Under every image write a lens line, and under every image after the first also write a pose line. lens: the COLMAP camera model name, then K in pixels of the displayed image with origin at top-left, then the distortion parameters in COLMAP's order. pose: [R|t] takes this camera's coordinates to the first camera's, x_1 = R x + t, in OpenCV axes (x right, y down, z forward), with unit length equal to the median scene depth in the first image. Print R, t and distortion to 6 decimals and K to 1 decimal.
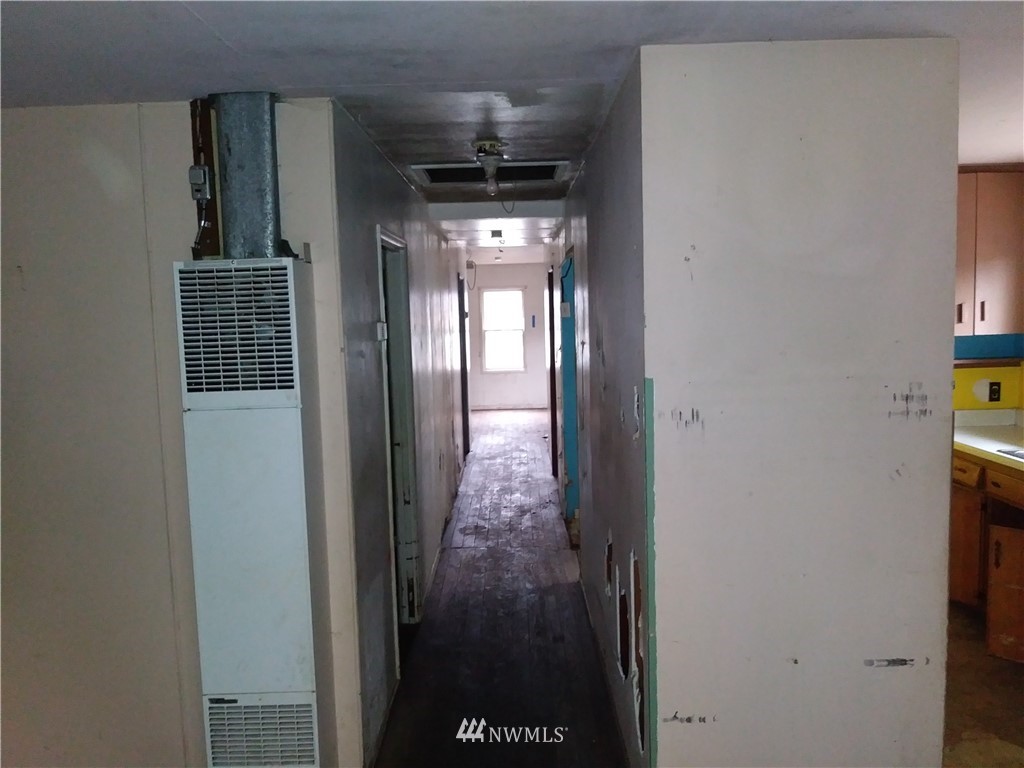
lens RADIAL K [[832.0, 0, 513.3], [0, 832.0, 389.3], [0, 0, 1]] dist [0.046439, -0.094132]
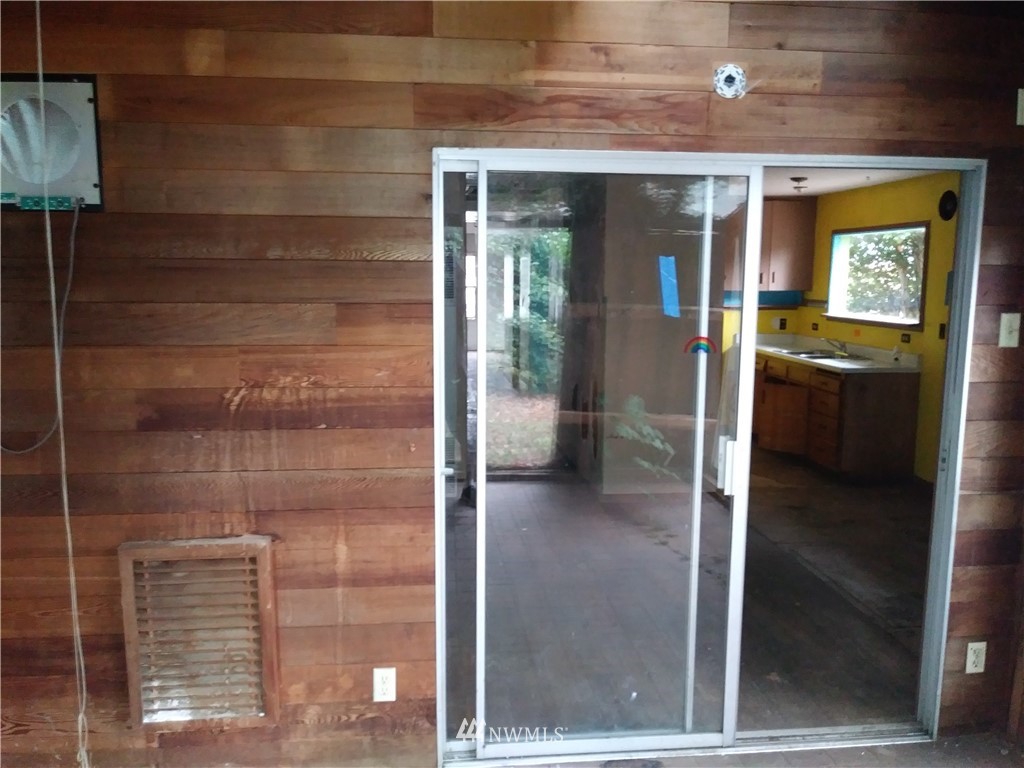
lens RADIAL K [[832.0, 0, 513.3], [0, 832.0, 389.3], [0, 0, 1]] dist [0.046439, -0.094132]
pose [[0.994317, 0.015418, 0.105337, -0.192204], [-0.019881, 0.998943, 0.041450, 0.085669], [-0.104587, -0.043309, 0.993572, -0.763506]]
